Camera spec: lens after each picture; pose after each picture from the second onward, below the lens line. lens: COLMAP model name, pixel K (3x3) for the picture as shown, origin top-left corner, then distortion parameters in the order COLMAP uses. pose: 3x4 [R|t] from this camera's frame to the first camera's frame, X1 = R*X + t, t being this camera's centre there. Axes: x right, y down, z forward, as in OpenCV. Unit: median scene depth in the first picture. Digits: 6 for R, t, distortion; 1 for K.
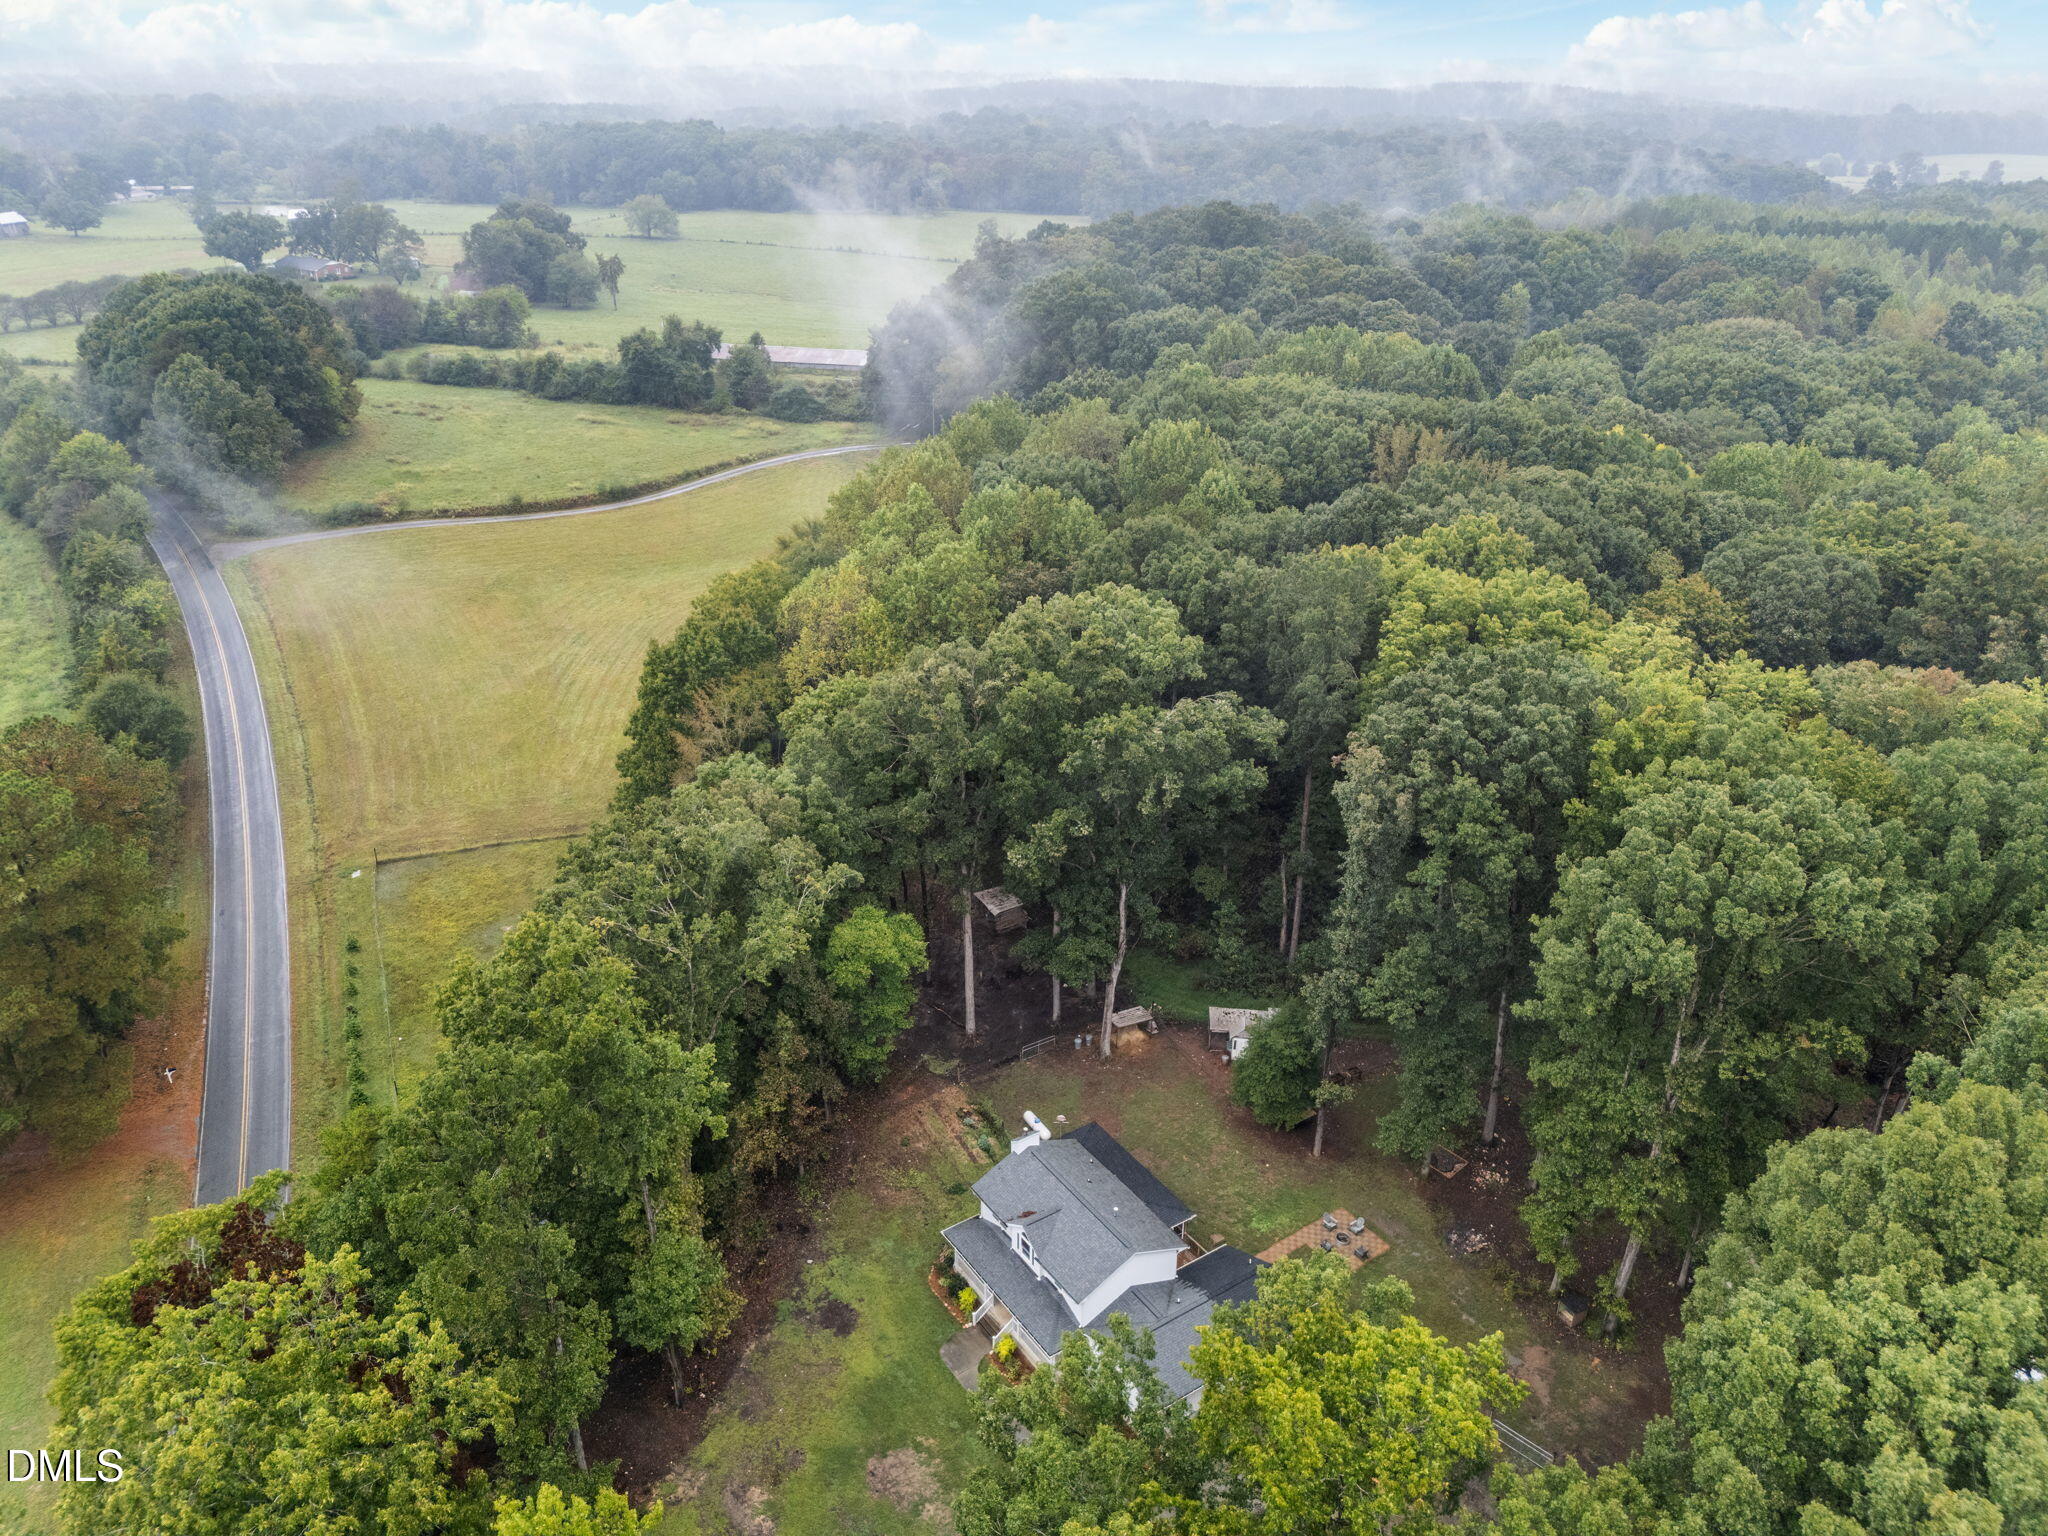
lens RADIAL K [[1523.1, 0, 1024.0], [0, 1523.1, 768.0], [0, 0, 1]] dist [0.003107, -0.002262]
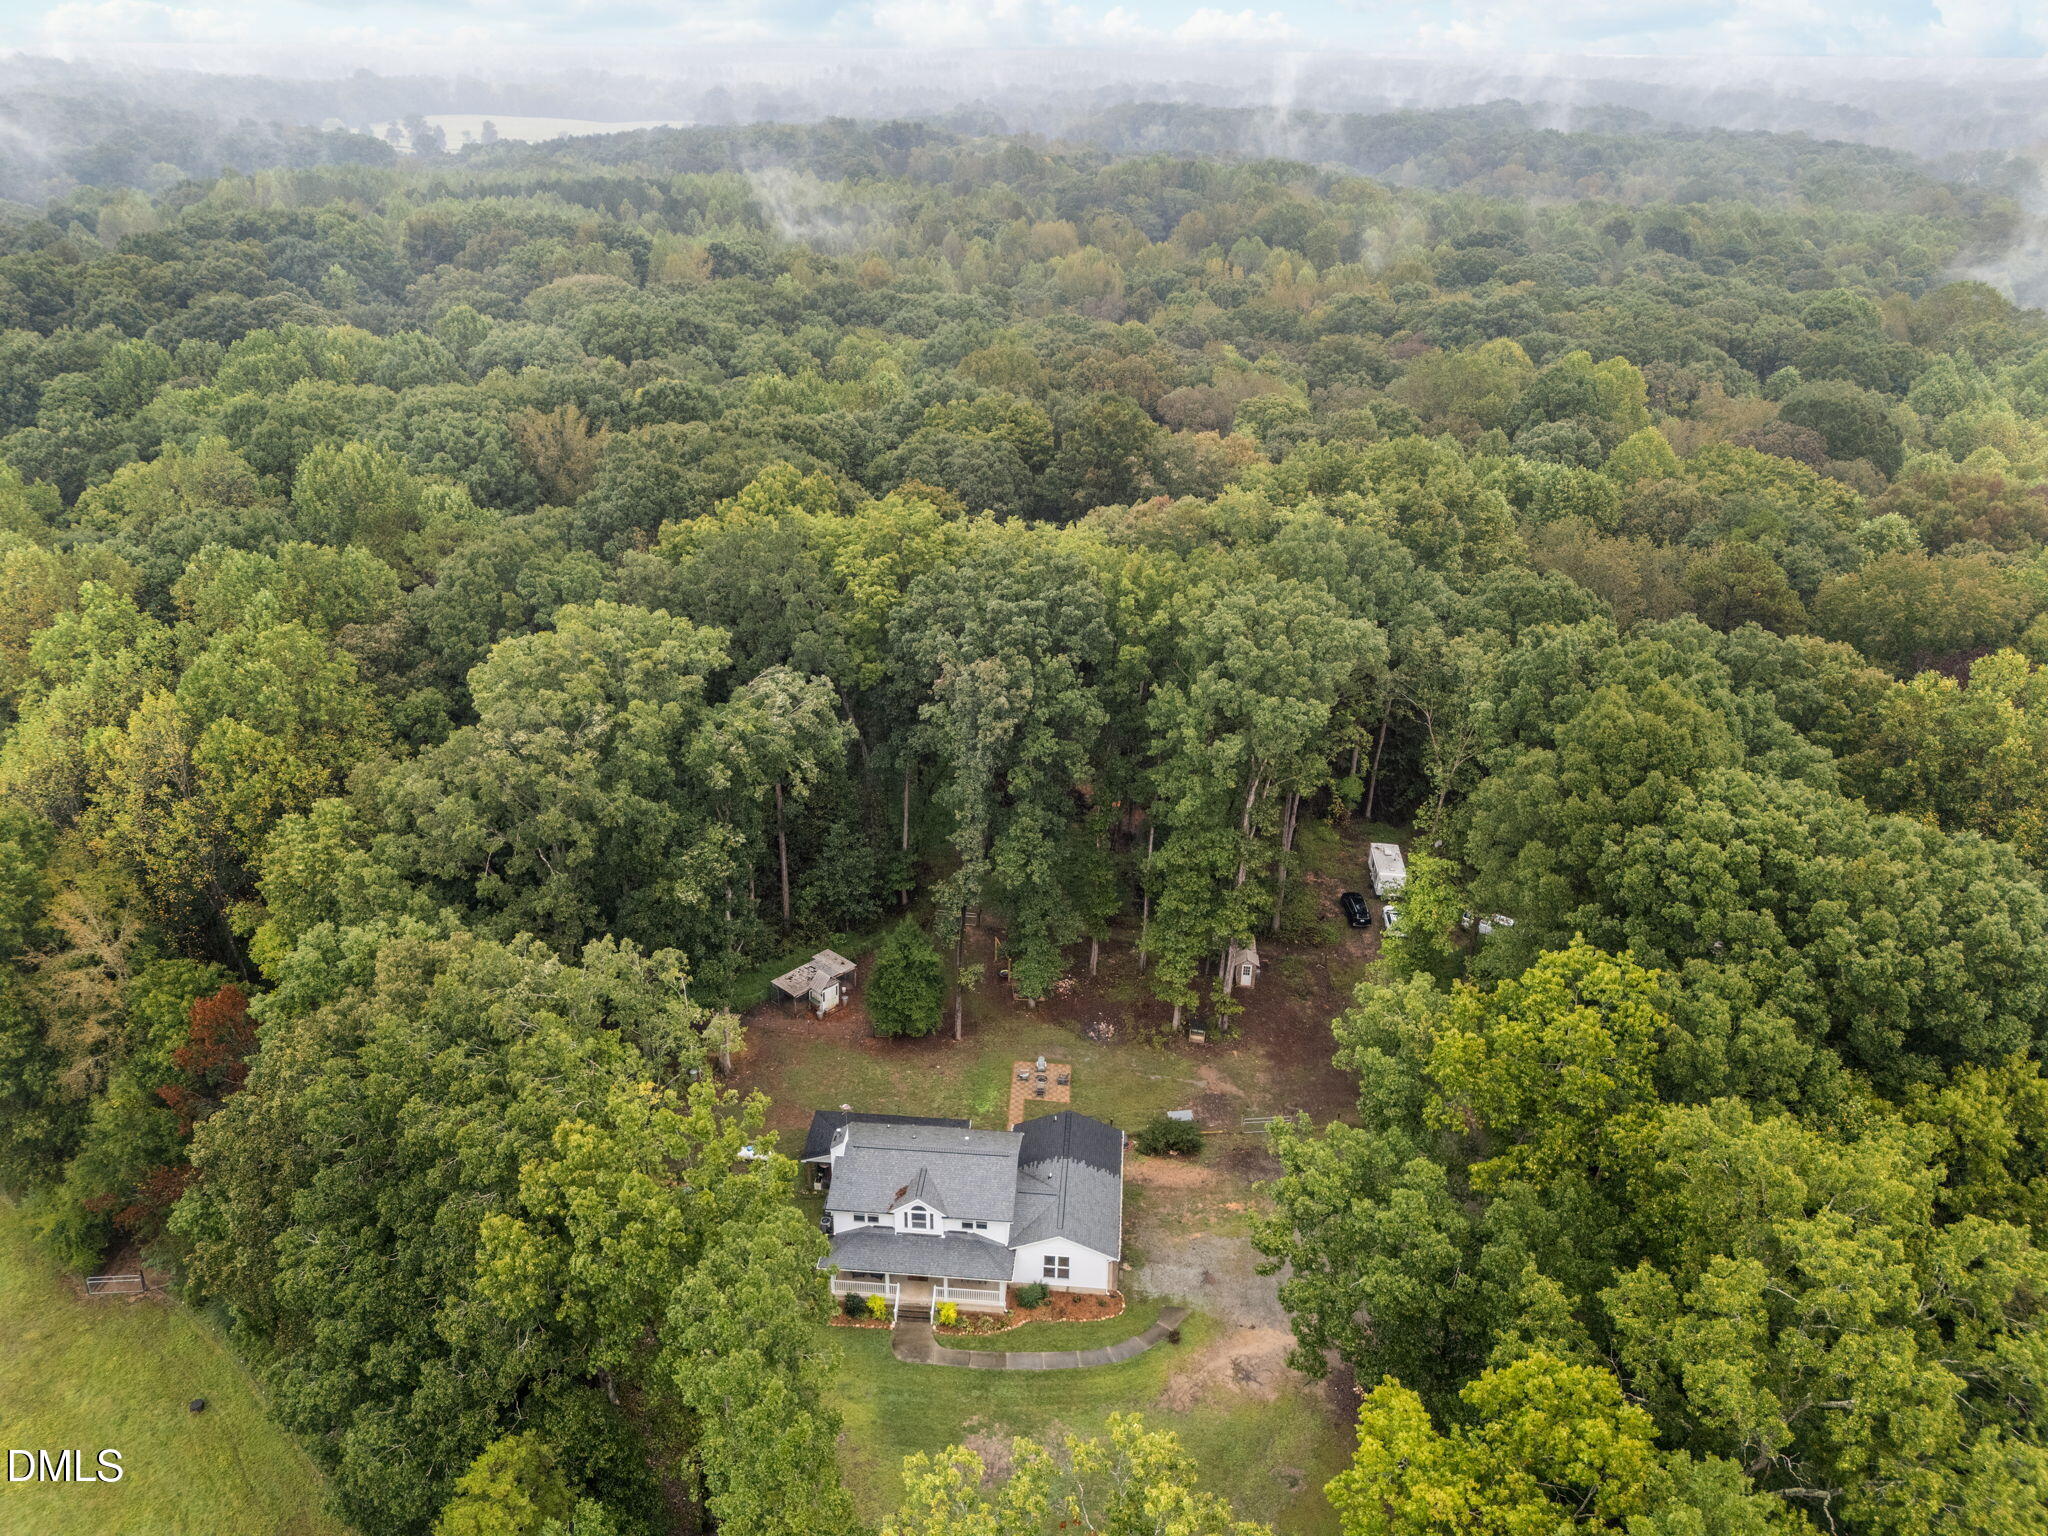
lens RADIAL K [[1523.1, 0, 1024.0], [0, 1523.1, 768.0], [0, 0, 1]] dist [0.003107, -0.002262]
pose [[0.595393, -0.338593, 0.728602, -0.526109], [0.323404, 0.931148, 0.168442, -0.102824], [-0.735470, 0.135344, 0.663902, 0.199590]]
